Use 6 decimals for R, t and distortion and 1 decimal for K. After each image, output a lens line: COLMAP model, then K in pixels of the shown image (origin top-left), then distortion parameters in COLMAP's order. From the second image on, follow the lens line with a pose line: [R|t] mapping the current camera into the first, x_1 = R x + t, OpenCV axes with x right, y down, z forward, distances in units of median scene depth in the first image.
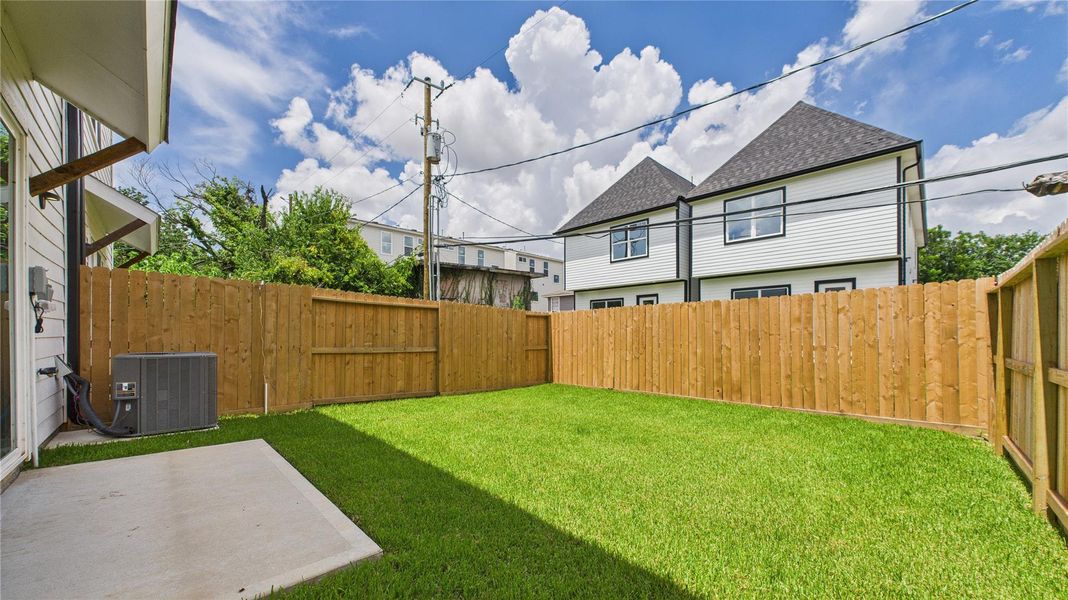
lens RADIAL K [[390.9, 0, 534.3], [0, 390.9, 324.7], [0, 0, 1]] dist [0.001364, -0.000212]
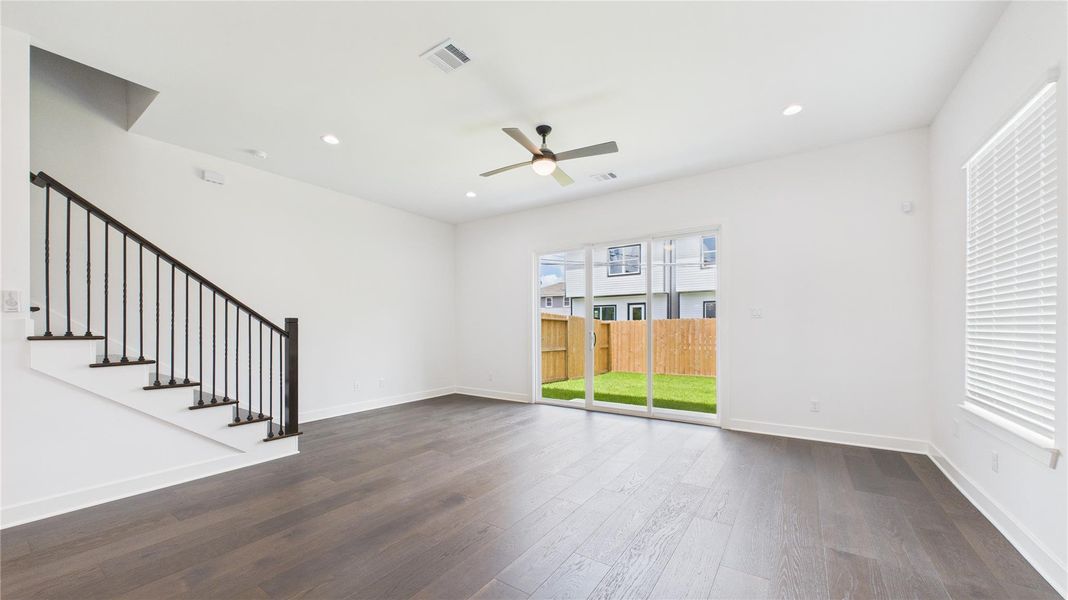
lens RADIAL K [[390.9, 0, 534.3], [0, 390.9, 324.7], [0, 0, 1]] dist [0.001364, -0.000212]
pose [[0.980383, 0.002980, 0.197080, -0.503175], [-0.005240, 0.999926, 0.010944, -0.032675], [-0.197033, -0.011762, 0.980326, -0.315805]]
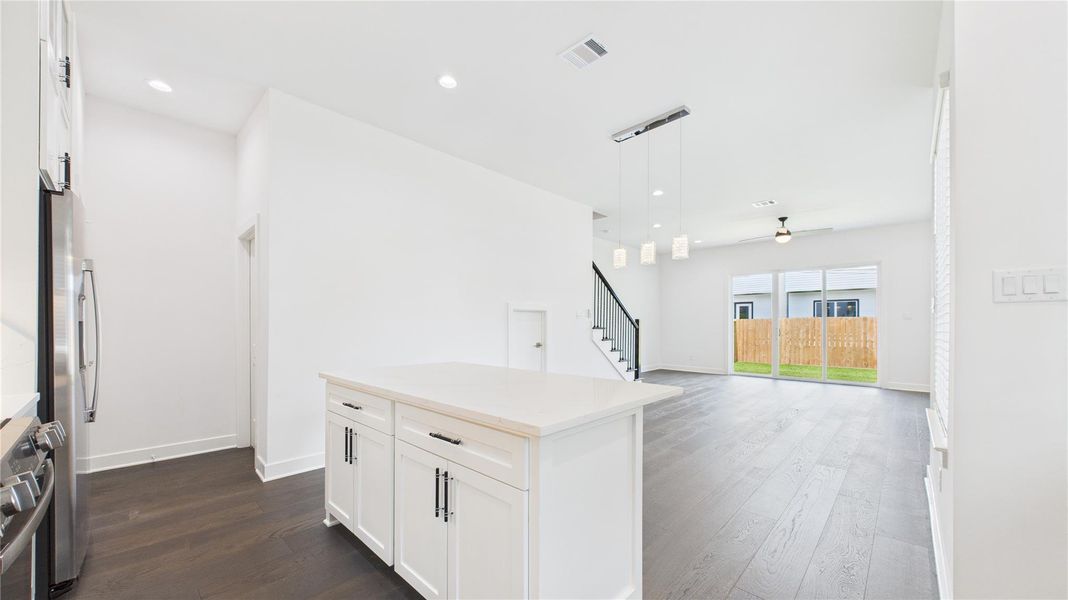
lens RADIAL K [[390.9, 0, 534.3], [0, 390.9, 324.7], [0, 0, 1]] dist [0.001364, -0.000212]
pose [[0.999315, 0.006826, 0.036376, -0.882709], [-0.007585, 0.999756, 0.020770, -0.037387], [-0.036225, -0.021031, 0.999122, -0.627230]]
